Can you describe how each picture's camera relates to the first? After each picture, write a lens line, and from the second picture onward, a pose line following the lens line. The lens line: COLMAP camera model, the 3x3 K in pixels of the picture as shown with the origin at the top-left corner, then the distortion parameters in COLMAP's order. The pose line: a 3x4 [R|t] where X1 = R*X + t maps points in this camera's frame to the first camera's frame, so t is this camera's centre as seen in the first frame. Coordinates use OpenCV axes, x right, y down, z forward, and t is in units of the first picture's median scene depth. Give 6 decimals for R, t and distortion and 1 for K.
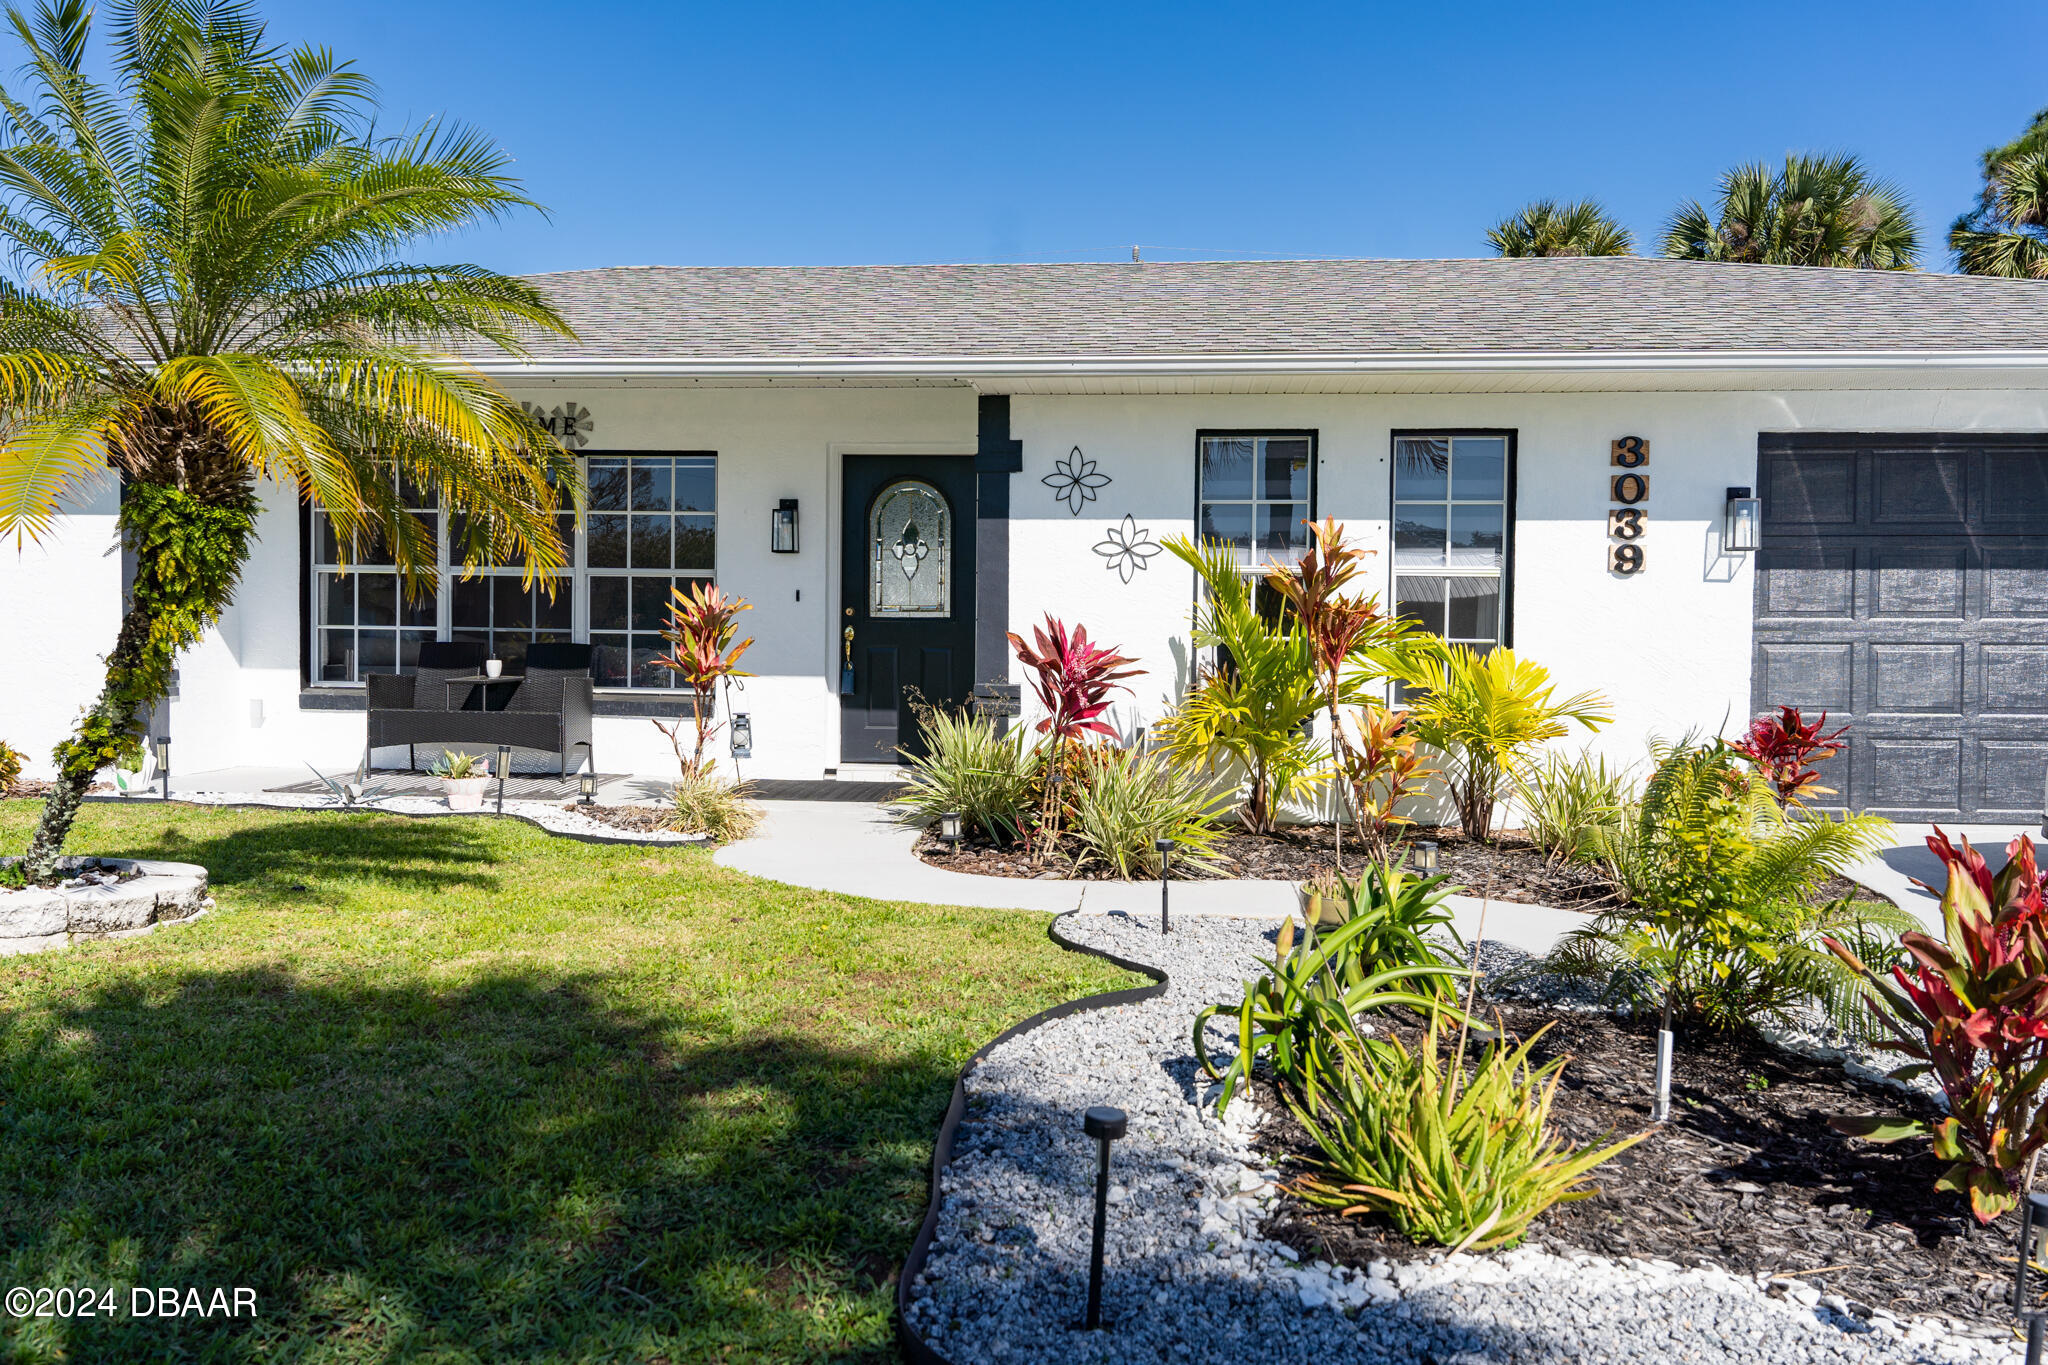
lens RADIAL K [[1554.8, 0, 1021.9], [0, 1554.8, 687.1], [0, 0, 1]] dist [-0.001402, -0.000253]
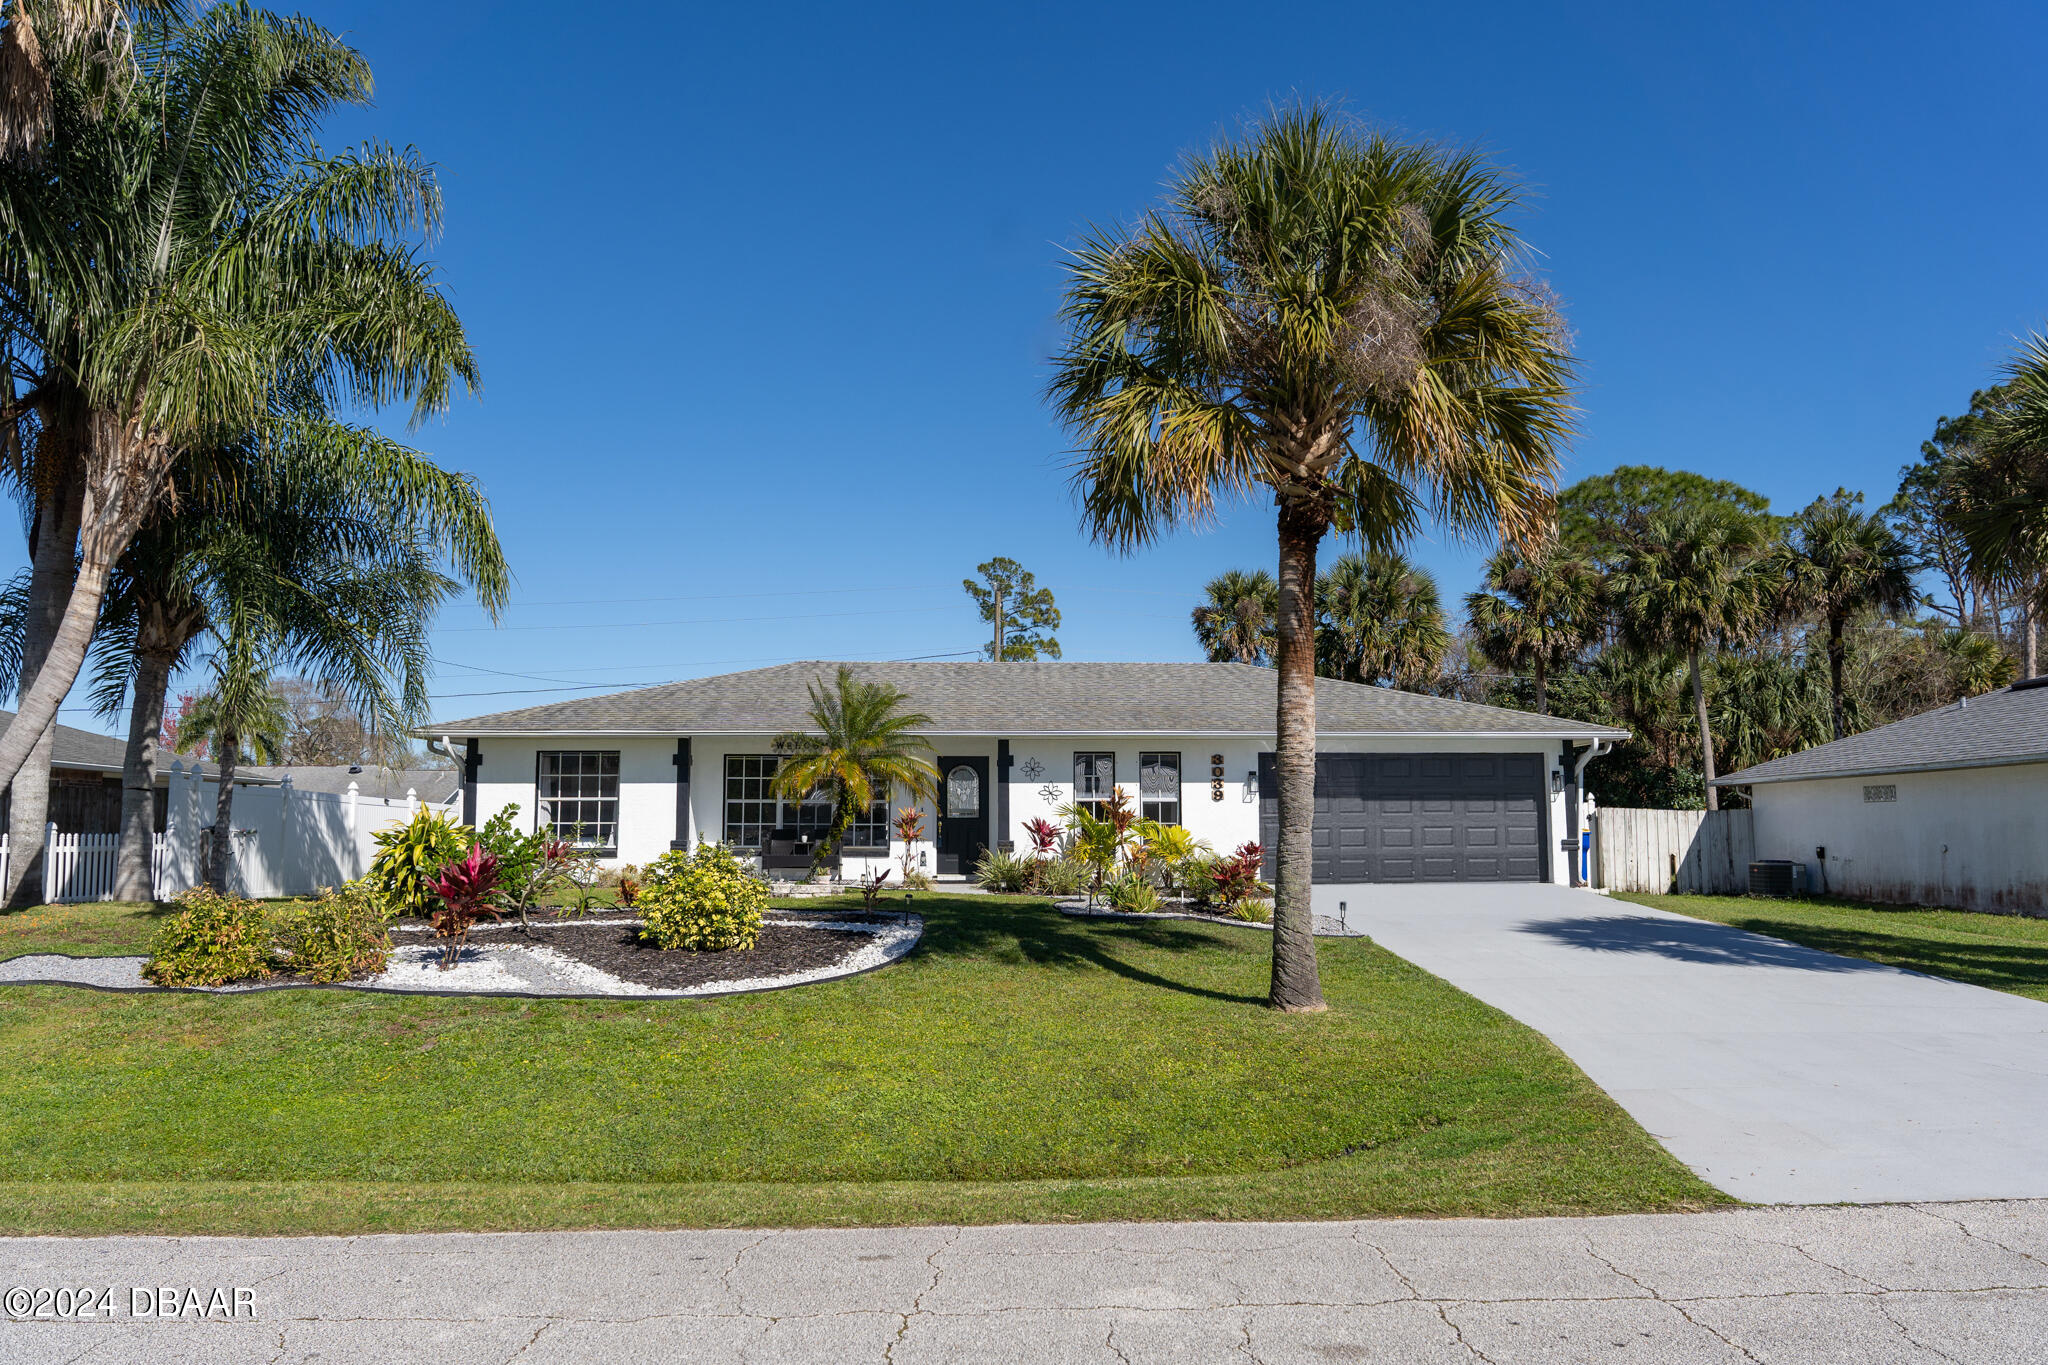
lens RADIAL K [[1384.1, 0, 1029.9], [0, 1384.1, 687.6], [0, 0, 1]] dist [-0.001670, -0.005804]
pose [[0.991045, 0.002877, 0.133496, -0.320230], [0.015955, 0.990054, -0.139777, 0.077607], [-0.132571, 0.140655, 0.981143, -1.575566]]
